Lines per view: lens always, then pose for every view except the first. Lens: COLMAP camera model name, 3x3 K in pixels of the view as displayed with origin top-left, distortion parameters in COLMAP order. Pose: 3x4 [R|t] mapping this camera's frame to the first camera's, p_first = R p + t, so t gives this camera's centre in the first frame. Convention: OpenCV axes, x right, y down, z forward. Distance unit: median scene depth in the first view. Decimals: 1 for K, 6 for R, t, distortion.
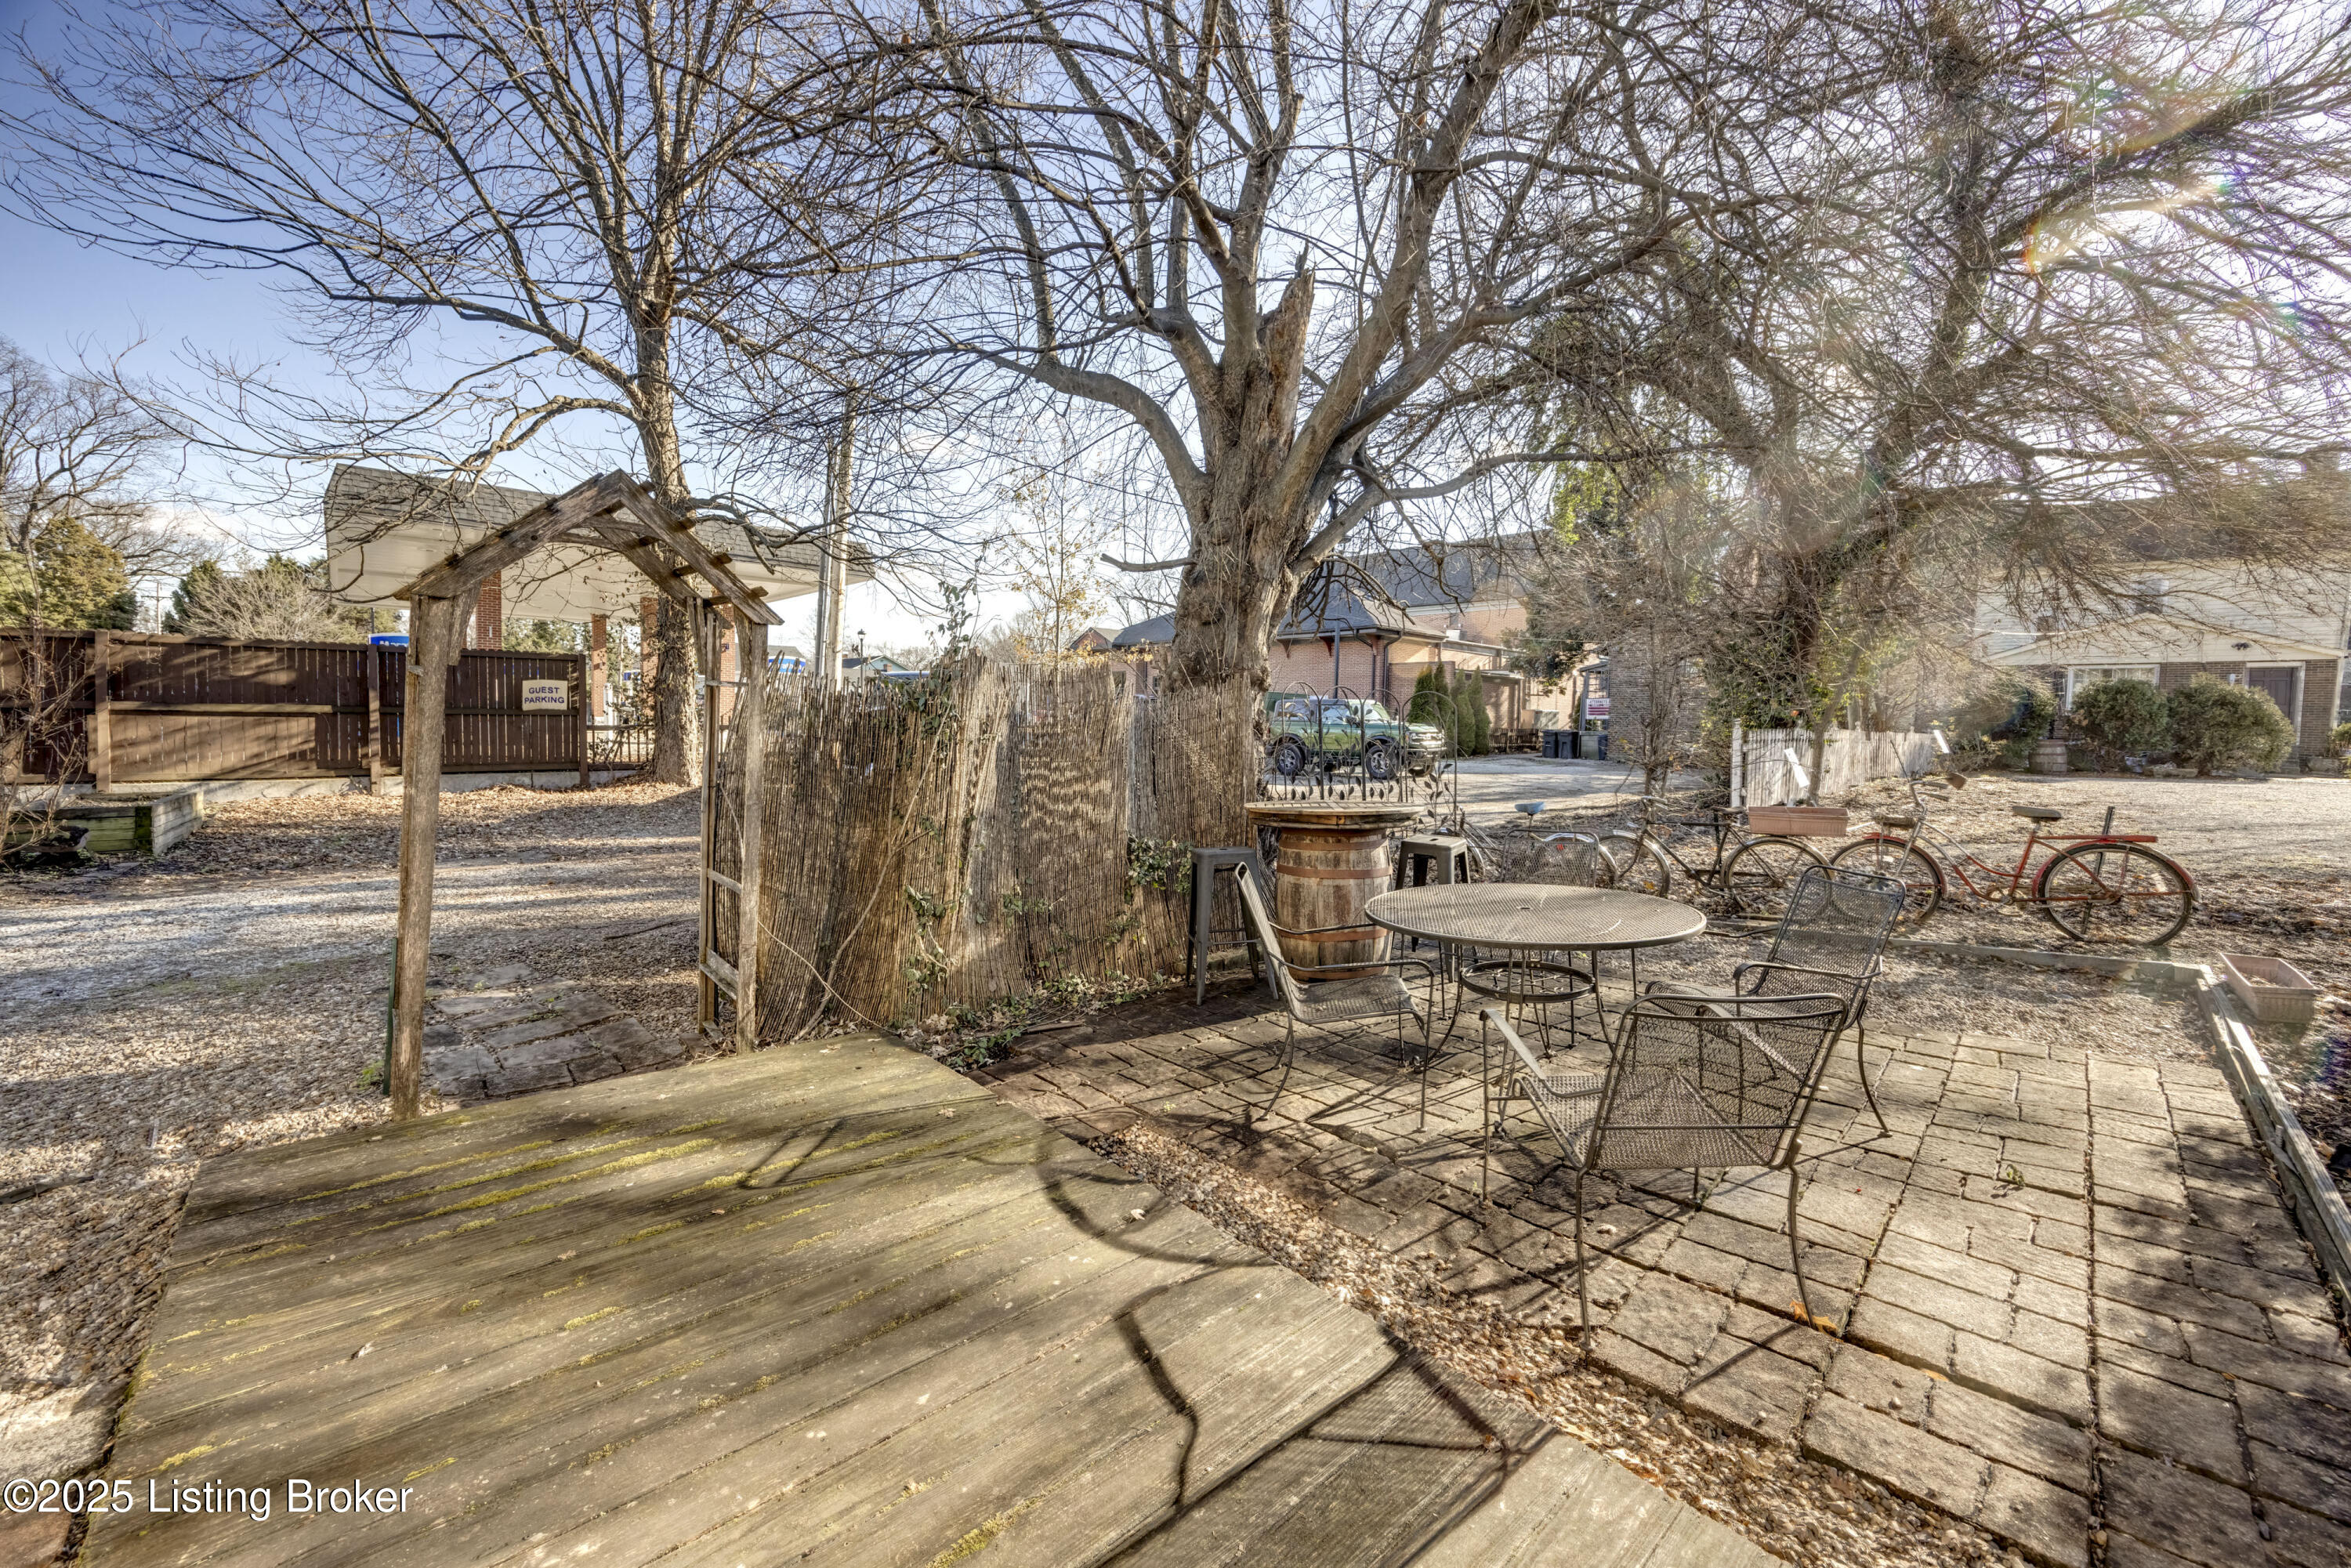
lens RADIAL K [[887.9, 0, 1175.5], [0, 887.9, 784.0], [0, 0, 1]] dist [-0.001494, -0.000133]
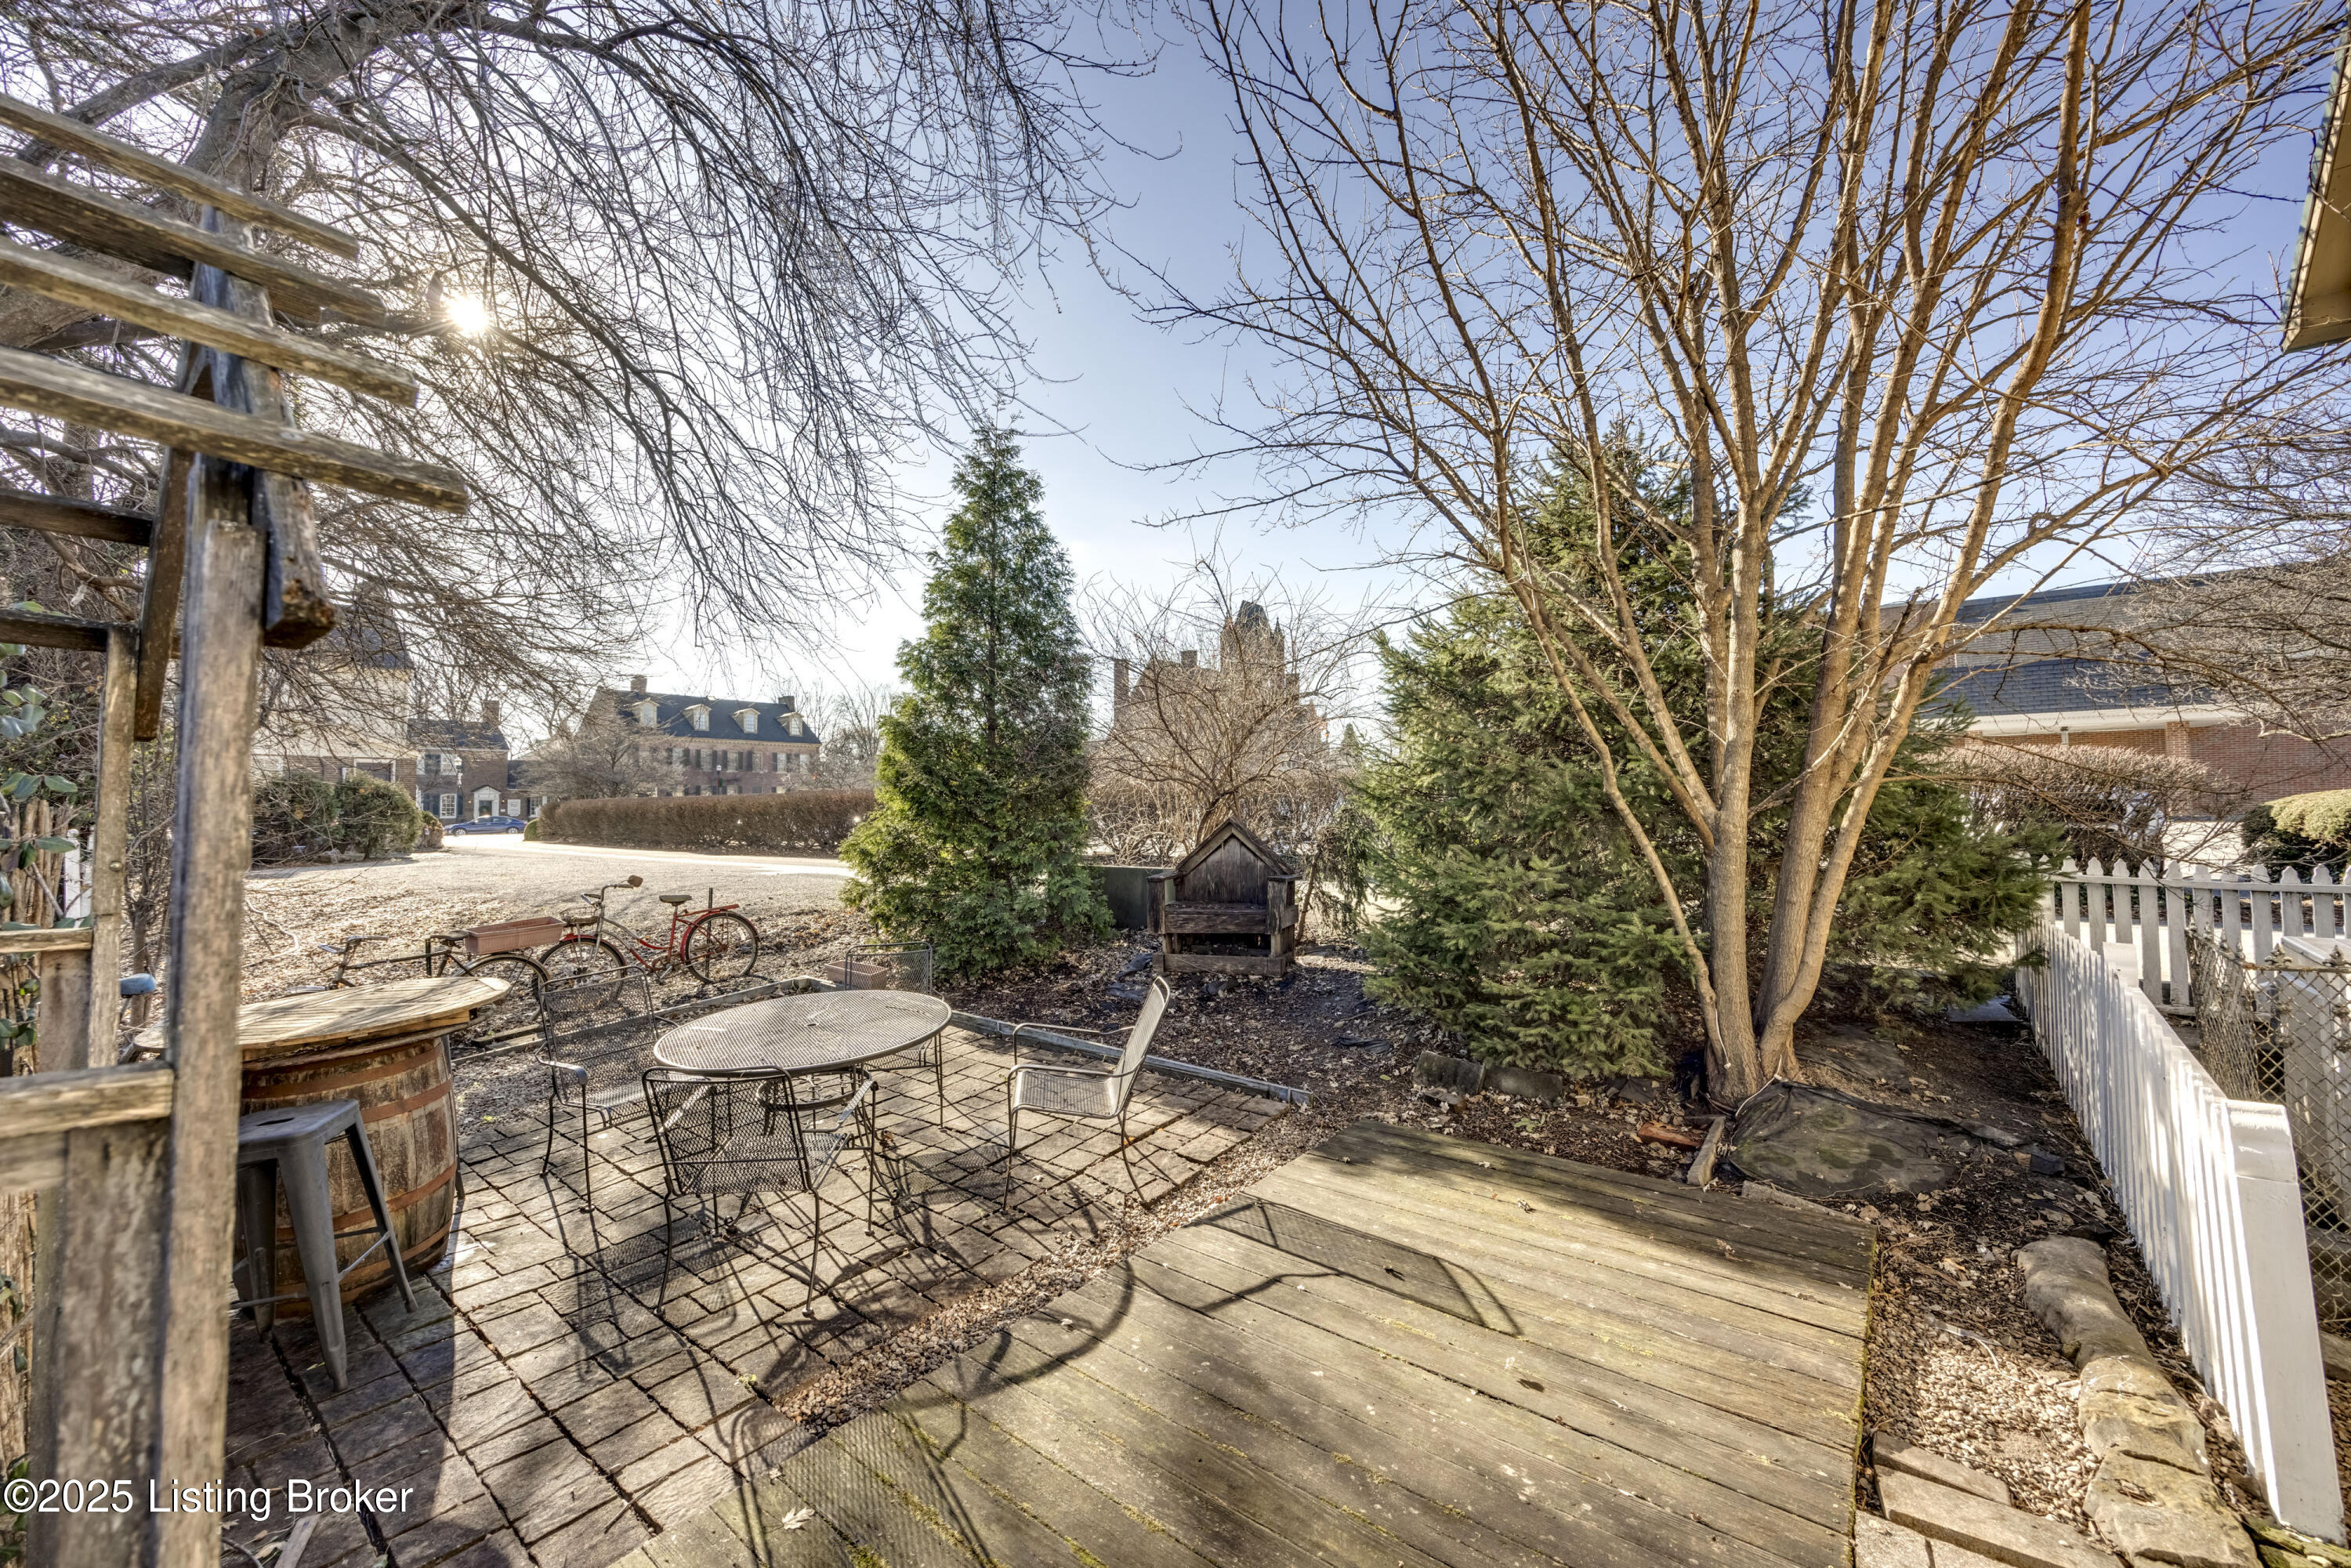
lens RADIAL K [[948.9, 0, 1180.3], [0, 948.9, 837.0], [0, 0, 1]] dist [-0.000284, -0.000035]
pose [[-0.165363, -0.045374, 0.985188, -1.150581], [0.077975, 0.995213, 0.058923, -0.175891], [-0.983145, 0.086564, -0.161033, 0.939671]]
